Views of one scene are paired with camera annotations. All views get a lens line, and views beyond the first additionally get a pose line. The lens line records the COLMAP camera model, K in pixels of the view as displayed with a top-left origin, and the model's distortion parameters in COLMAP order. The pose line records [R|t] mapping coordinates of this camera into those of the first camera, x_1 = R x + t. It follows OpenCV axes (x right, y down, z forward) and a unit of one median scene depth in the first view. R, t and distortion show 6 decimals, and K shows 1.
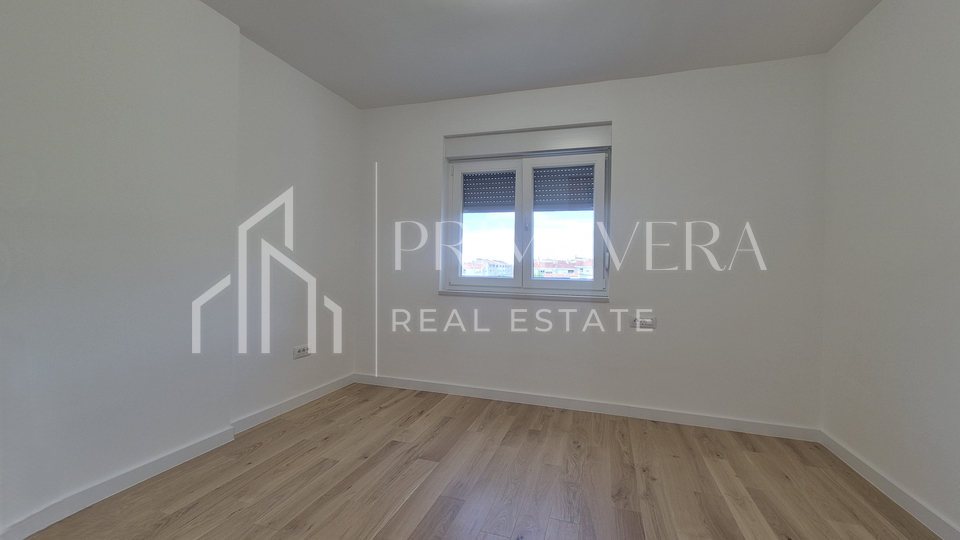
lens RADIAL K [[395.5, 0, 480.0], [0, 395.5, 270.0], [0, 0, 1]] dist [-0.001130, -0.000117]
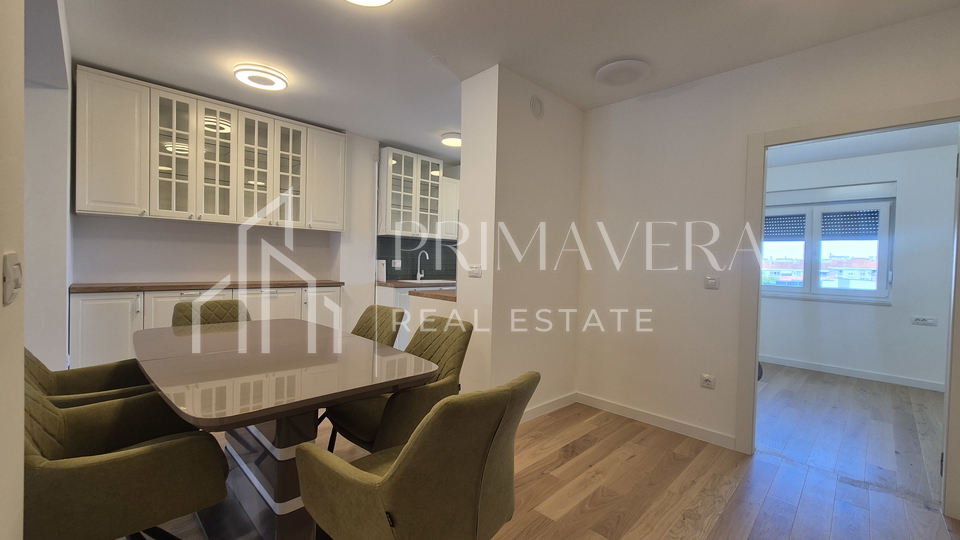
lens RADIAL K [[395.5, 0, 480.0], [0, 395.5, 270.0], [0, 0, 1]] dist [-0.001130, -0.000117]
pose [[0.883333, 0.015078, -0.468504, -0.317833], [-0.013639, 0.999886, 0.006463, -0.037752], [0.468548, 0.000681, 0.883438, -0.948792]]
